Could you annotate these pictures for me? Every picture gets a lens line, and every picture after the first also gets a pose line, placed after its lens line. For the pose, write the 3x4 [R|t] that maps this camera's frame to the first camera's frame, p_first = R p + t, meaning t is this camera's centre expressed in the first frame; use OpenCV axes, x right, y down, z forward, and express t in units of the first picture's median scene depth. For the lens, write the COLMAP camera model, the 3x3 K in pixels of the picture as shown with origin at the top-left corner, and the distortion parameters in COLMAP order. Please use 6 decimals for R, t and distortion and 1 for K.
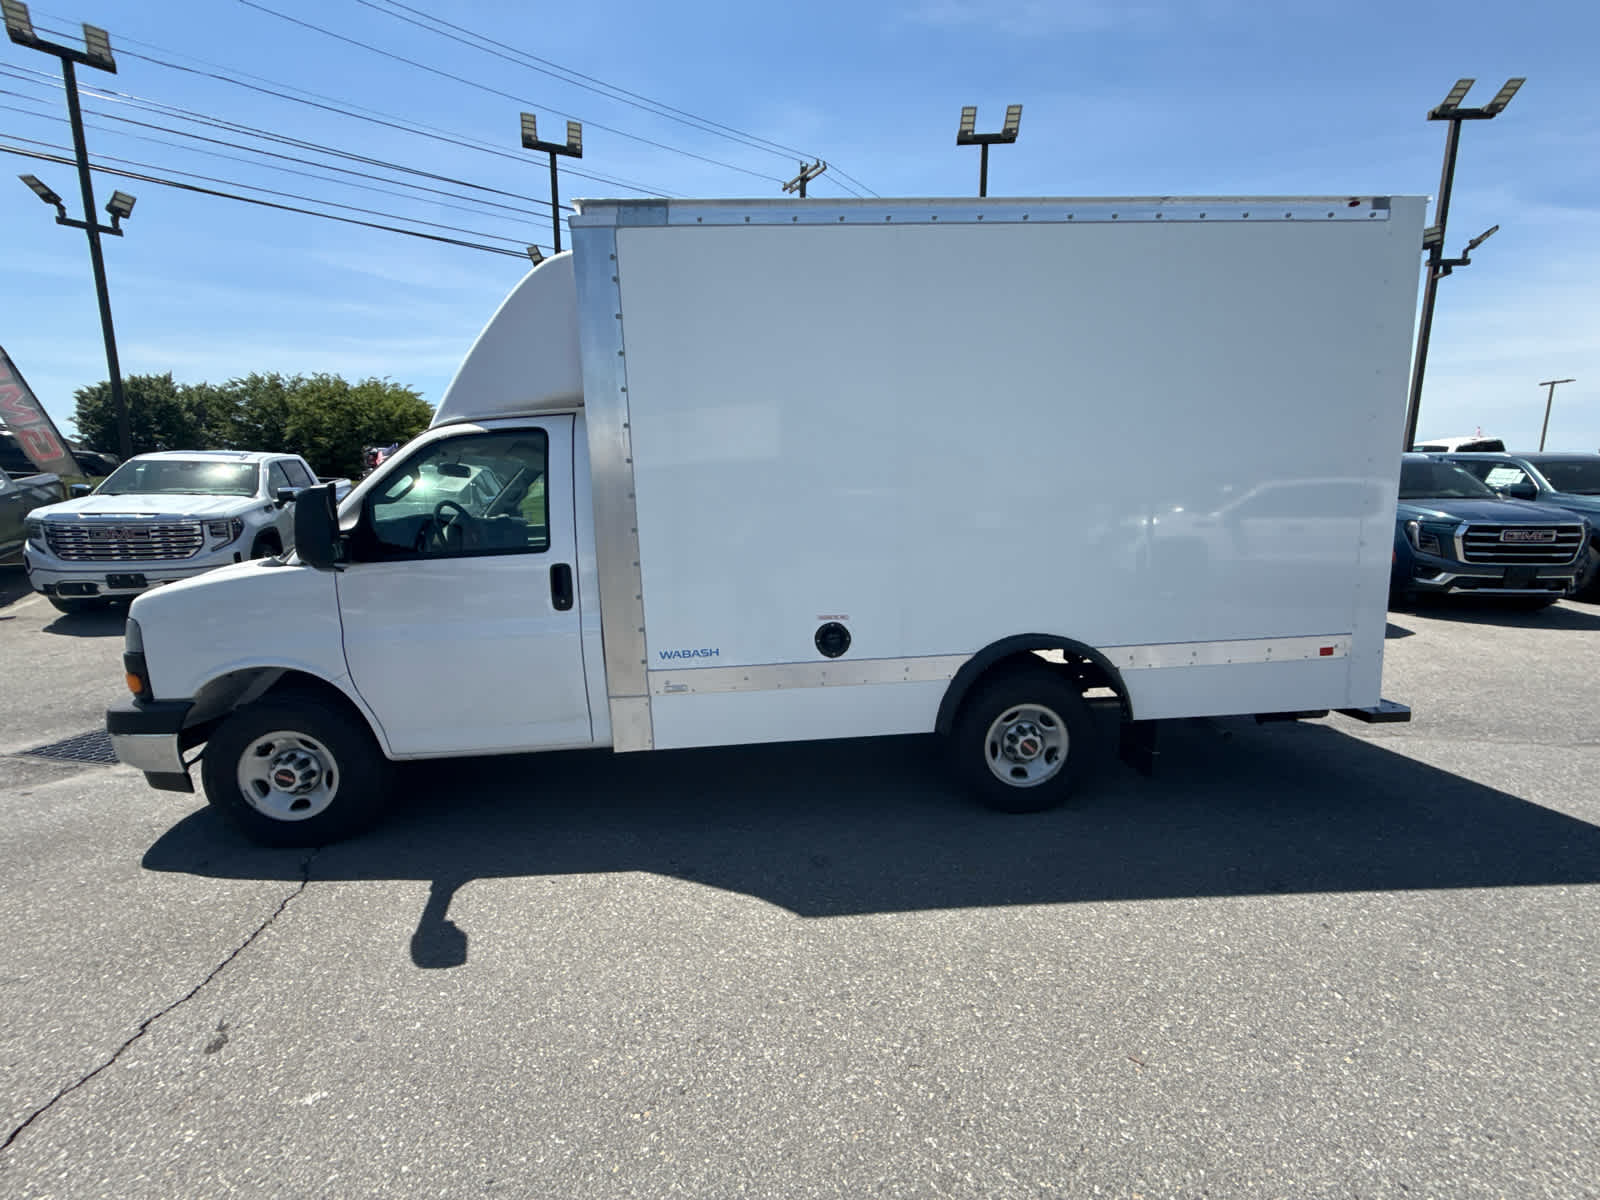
lens RADIAL K [[636.4, 0, 803.4], [0, 636.4, 599.6], [0, 0, 1]] dist [-0.000435, 0.000294]
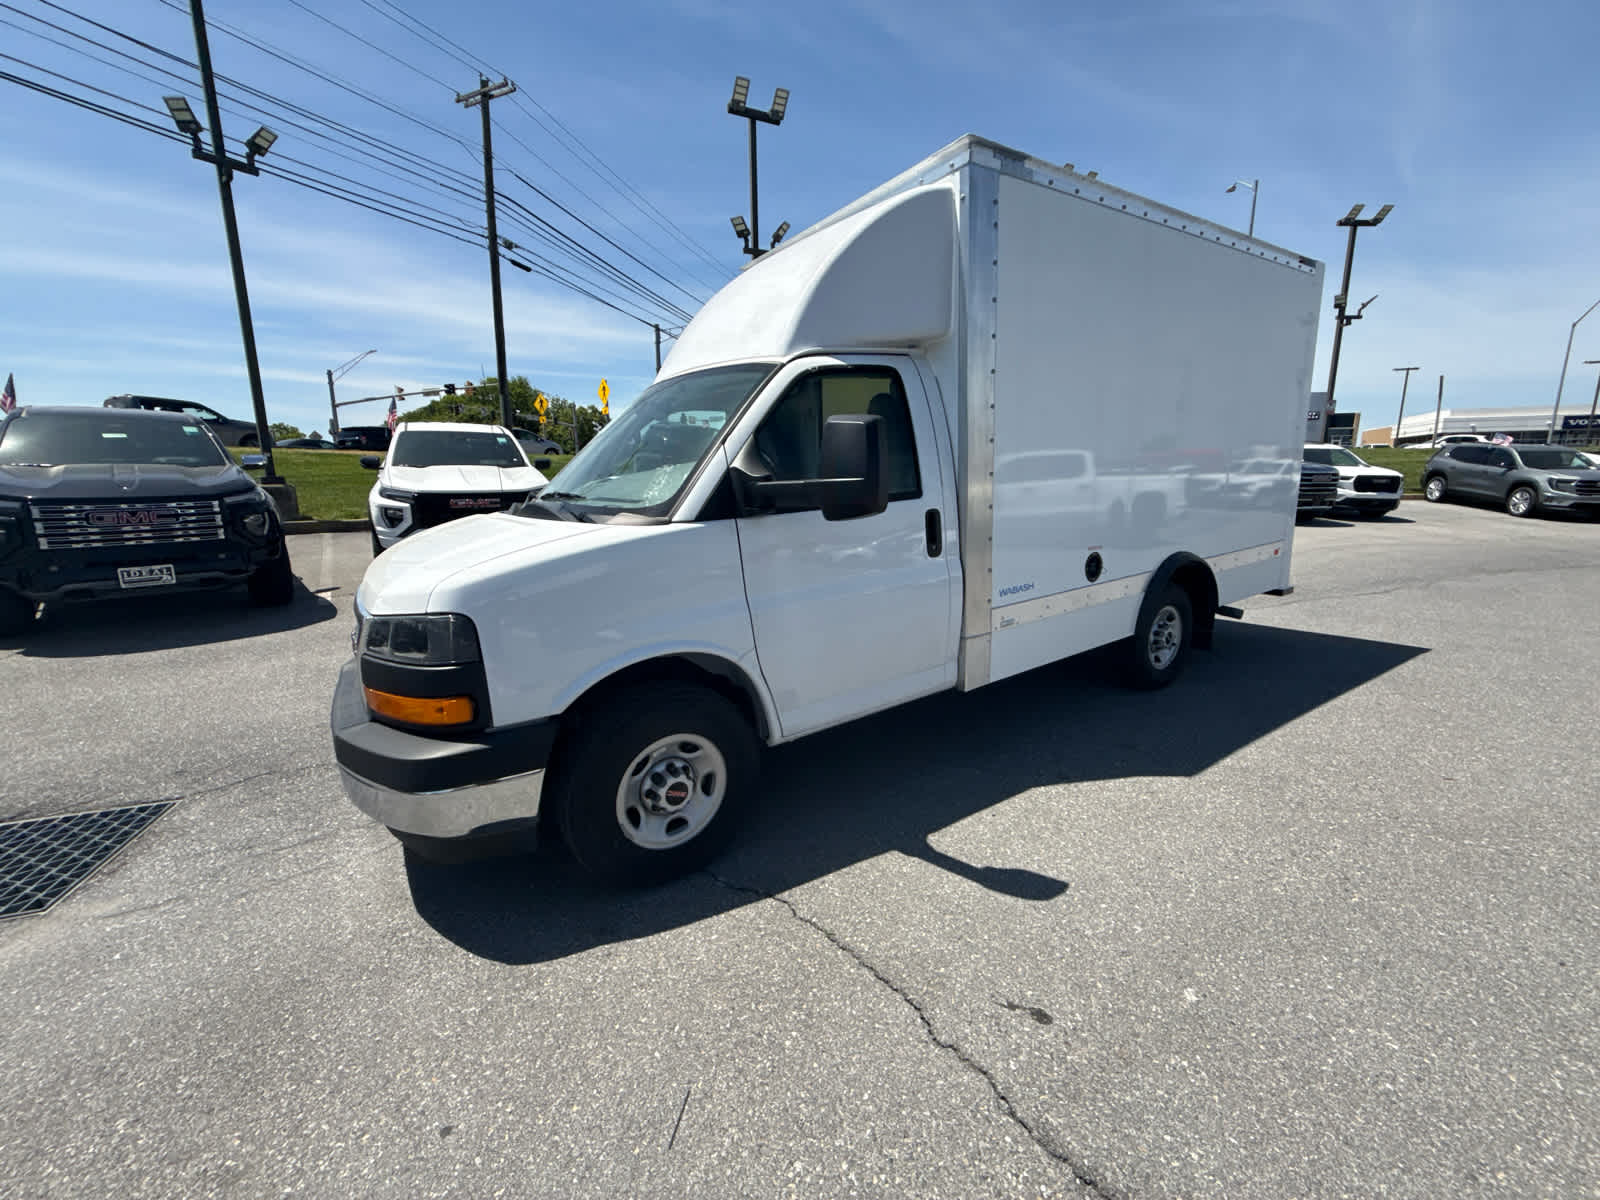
lens RADIAL K [[636.4, 0, 804.5], [0, 636.4, 598.8], [0, 0, 1]] dist [-0.000435, 0.000294]
pose [[0.863552, -0.102526, 0.493727, -1.023995], [0.082676, 0.994650, 0.061942, 0.003765], [-0.497436, -0.012671, 0.867408, 0.234847]]
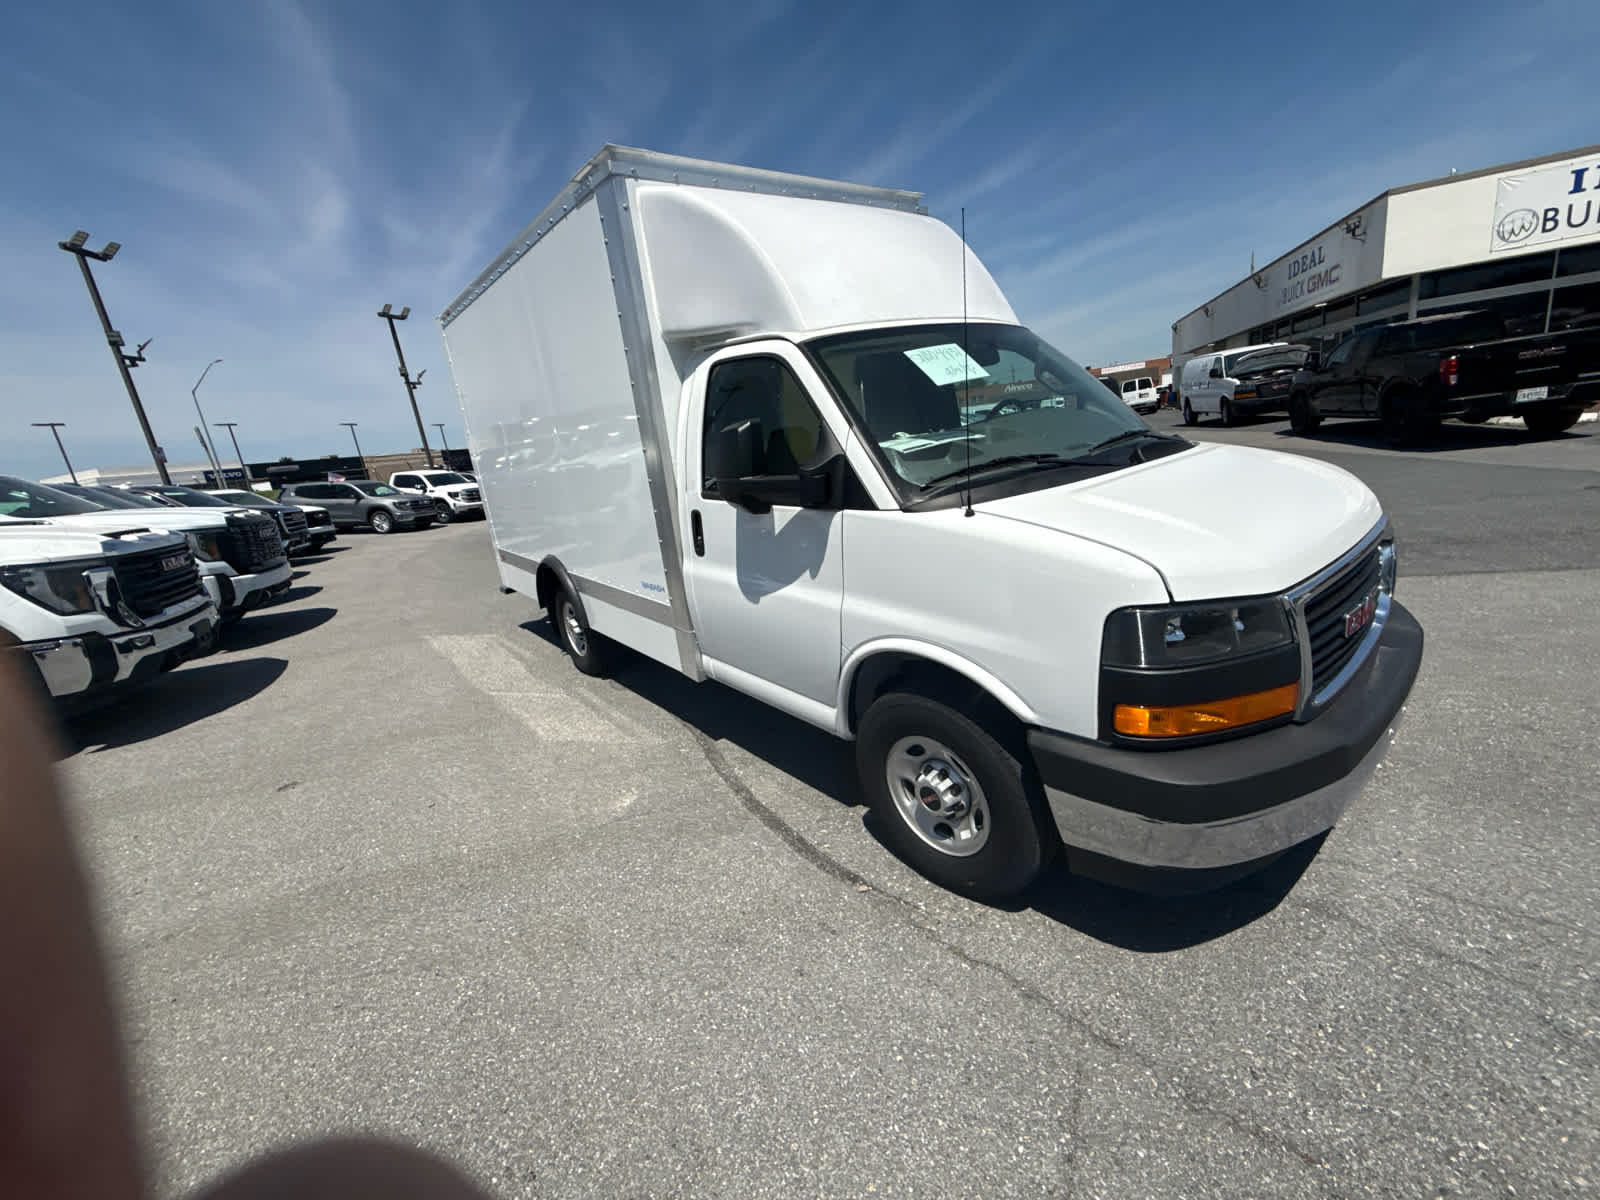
lens RADIAL K [[636.4, 0, 804.5], [0, 636.4, 605.7], [0, 0, 1]] dist [-0.000435, 0.000294]
pose [[-0.570501, -0.137094, 0.809774, -1.323739], [0.245078, 0.912632, 0.327169, -0.286540], [-0.783878, 0.385108, -0.487059, 2.006434]]
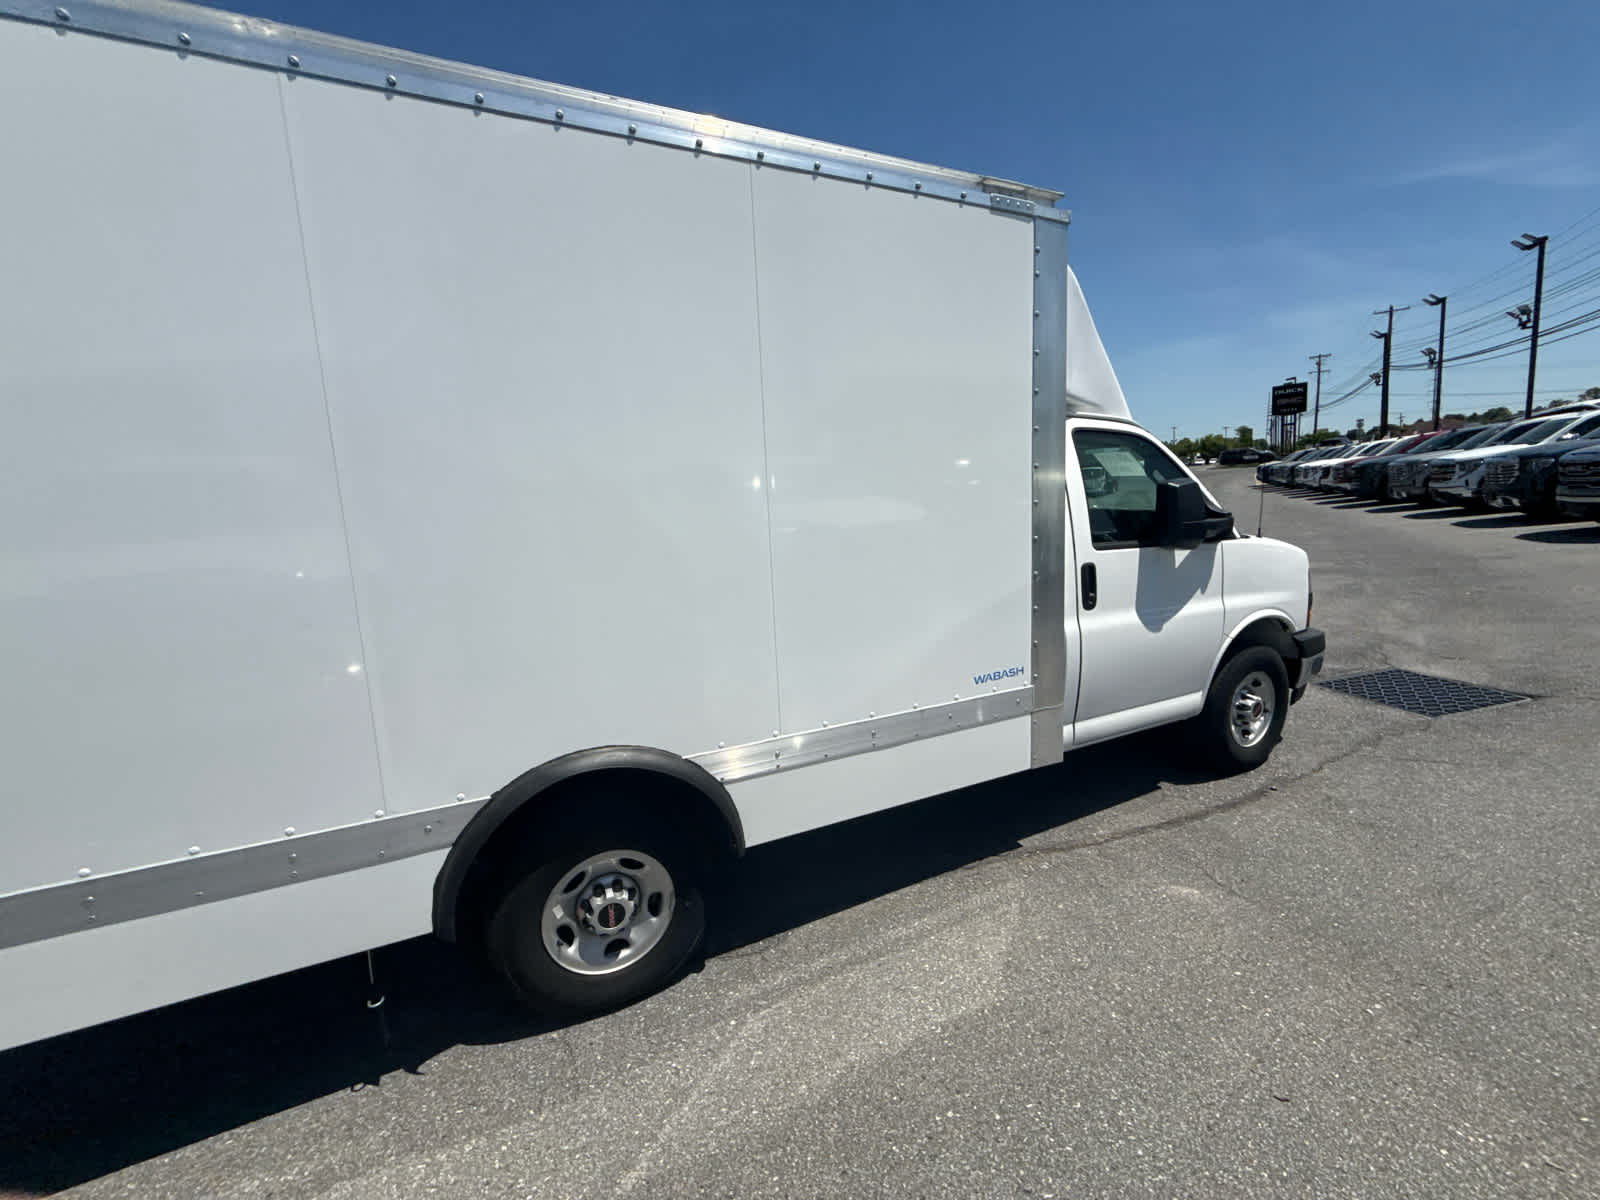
lens RADIAL K [[636.4, 0, 803.0], [0, 636.4, 603.8], [0, 0, 1]] dist [-0.000435, 0.000294]
pose [[-0.929114, 0.131161, -0.345751, 0.320107], [0.027531, 0.956925, 0.289026, -0.374809], [0.368767, 0.259020, -0.892704, 2.326053]]
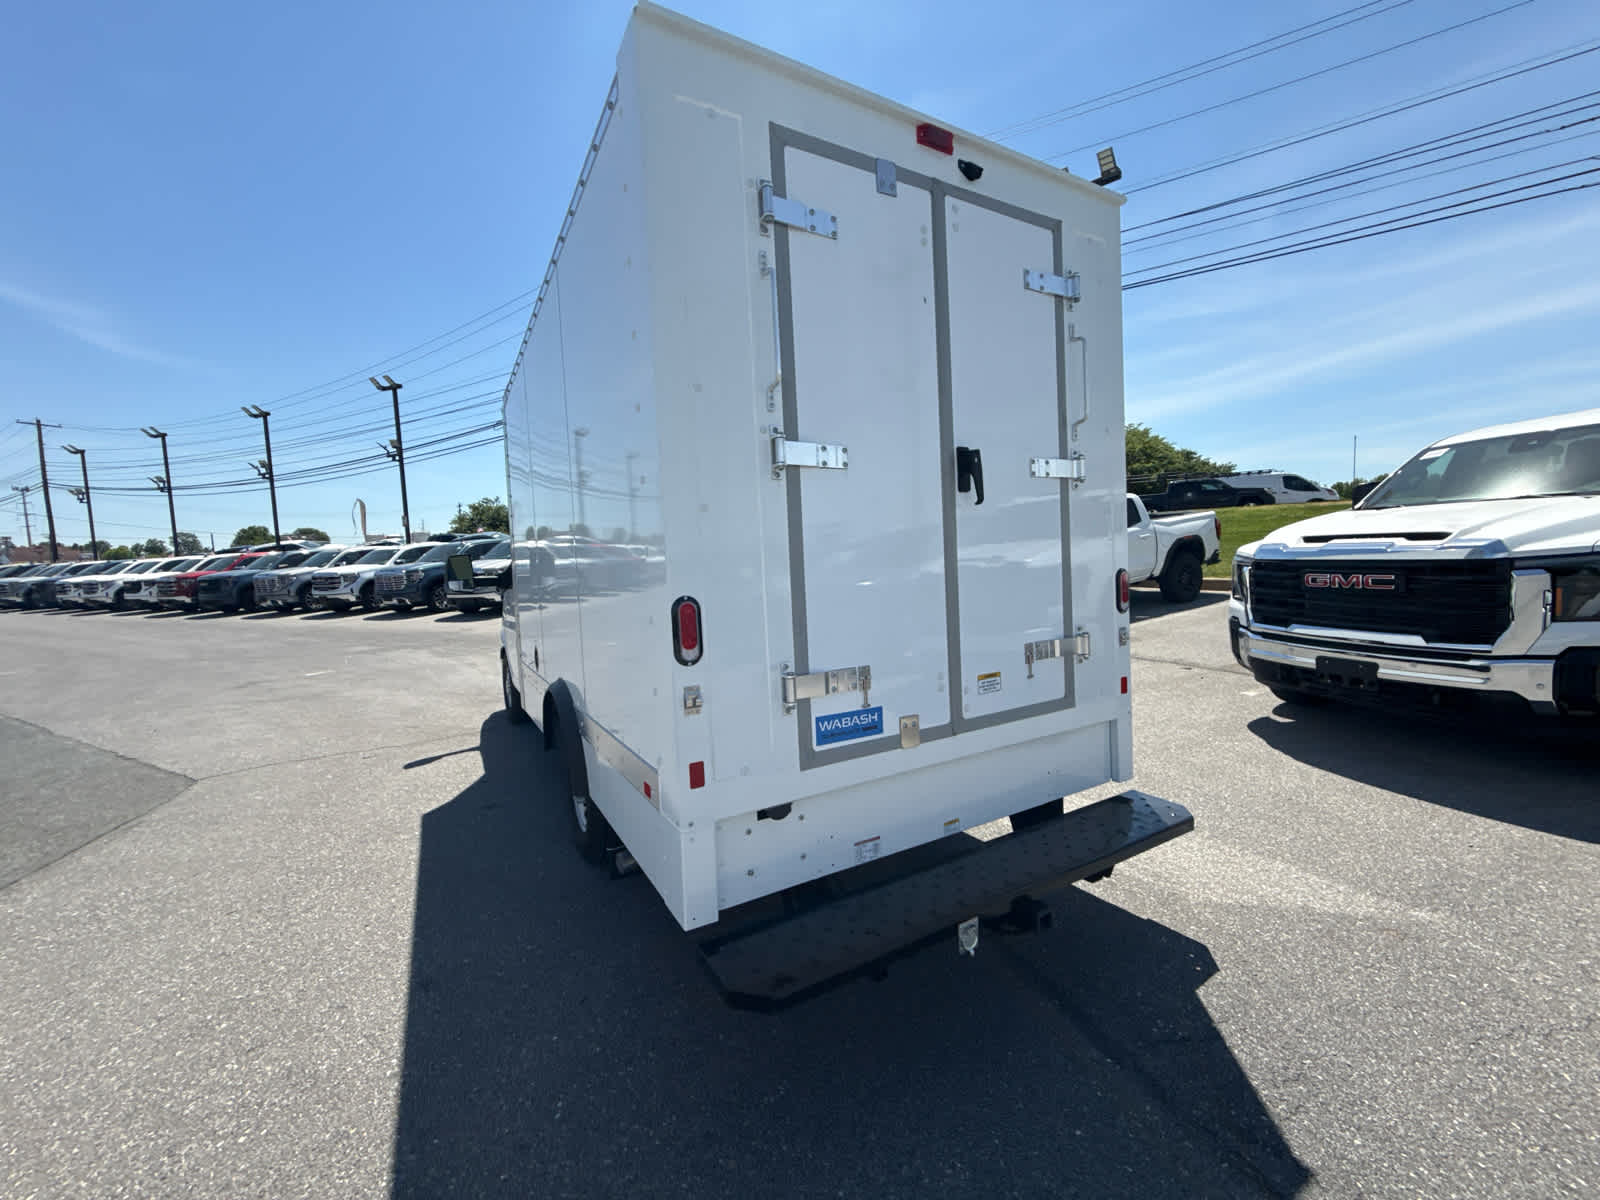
lens RADIAL K [[636.4, 0, 804.5], [0, 636.4, 598.9], [0, 0, 1]] dist [-0.000435, 0.000294]
pose [[0.441197, 0.051022, -0.895959, 1.531948], [-0.093015, 0.995605, 0.010893, -0.133339], [0.892577, 0.078532, 0.444003, 0.902471]]
